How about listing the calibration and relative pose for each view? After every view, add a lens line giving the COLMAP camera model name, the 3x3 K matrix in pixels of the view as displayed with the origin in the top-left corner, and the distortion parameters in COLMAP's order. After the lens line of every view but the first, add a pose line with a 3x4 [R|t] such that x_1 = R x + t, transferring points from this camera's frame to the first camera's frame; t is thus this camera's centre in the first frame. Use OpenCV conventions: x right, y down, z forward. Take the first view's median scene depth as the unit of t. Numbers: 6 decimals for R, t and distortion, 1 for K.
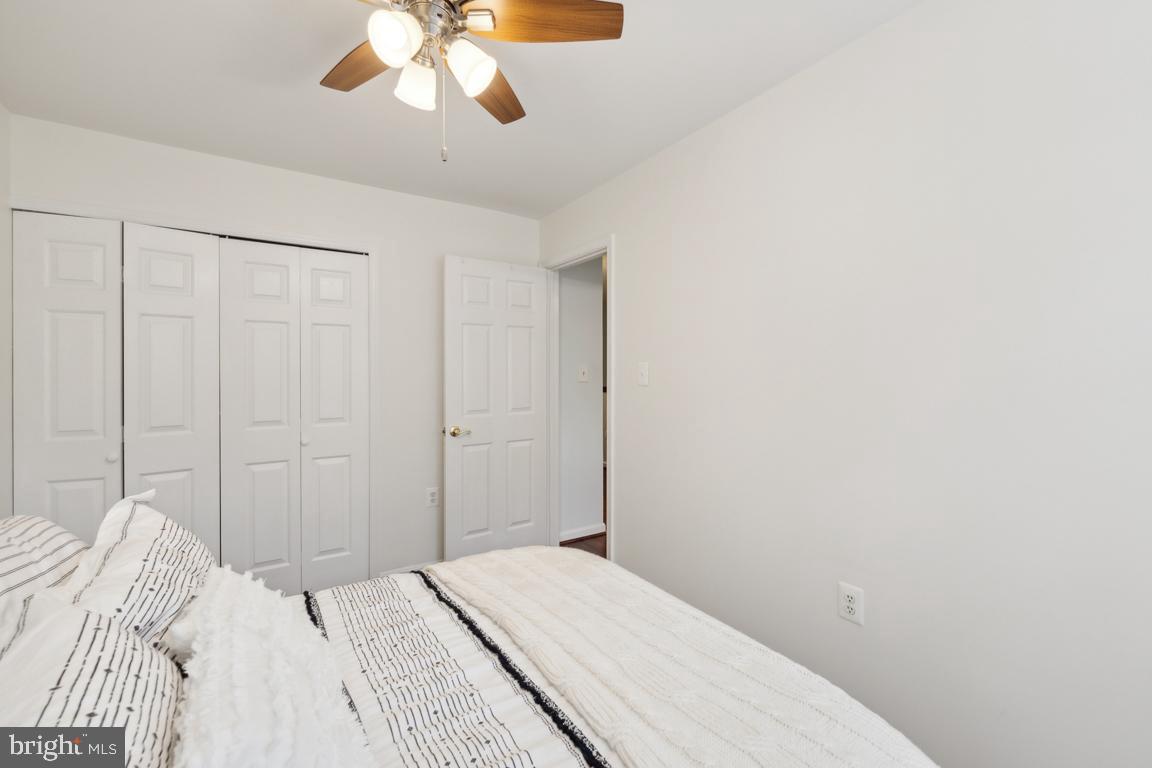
lens RADIAL K [[468.7, 0, 579.8], [0, 468.7, 378.4], [0, 0, 1]] dist [0.001158, 0.000130]
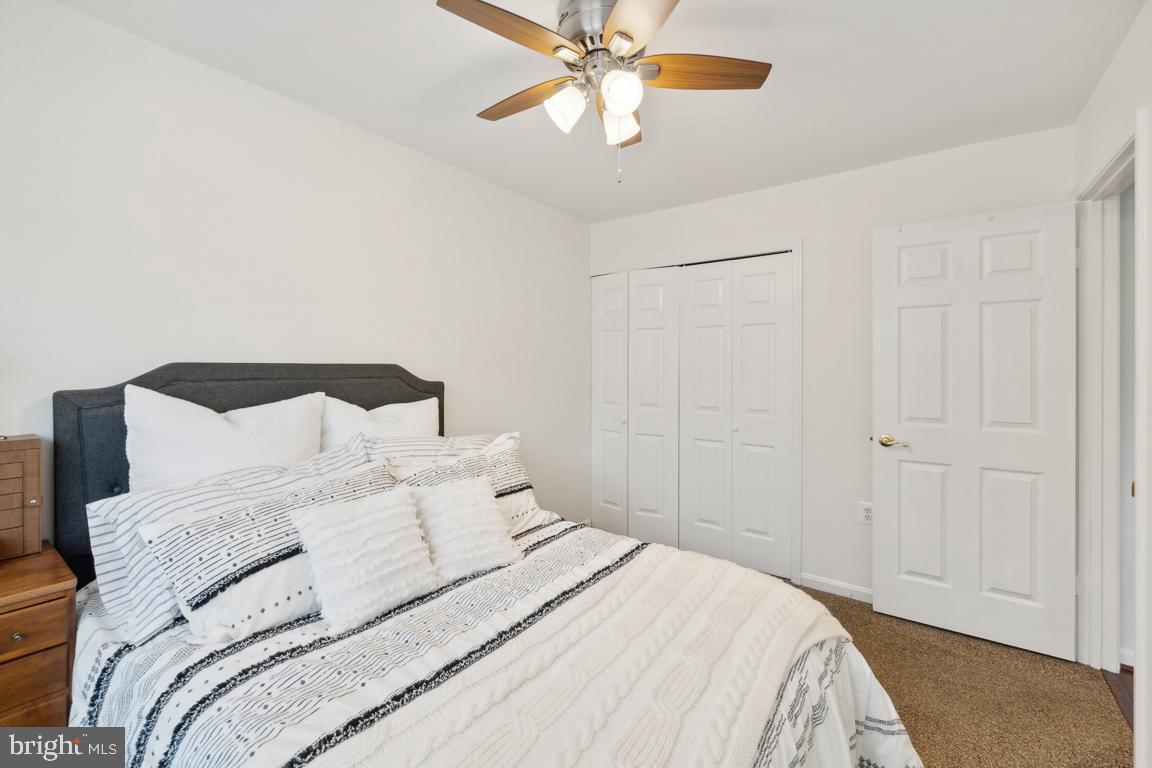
lens RADIAL K [[461.0, 0, 580.1], [0, 461.0, 371.5], [0, 0, 1]] dist [-0.000455, -0.000059]
pose [[0.365635, 0.013166, -0.930665, 0.287965], [-0.017678, 0.999818, 0.007199, -0.004220], [0.930591, 0.013820, 0.365801, 0.202602]]
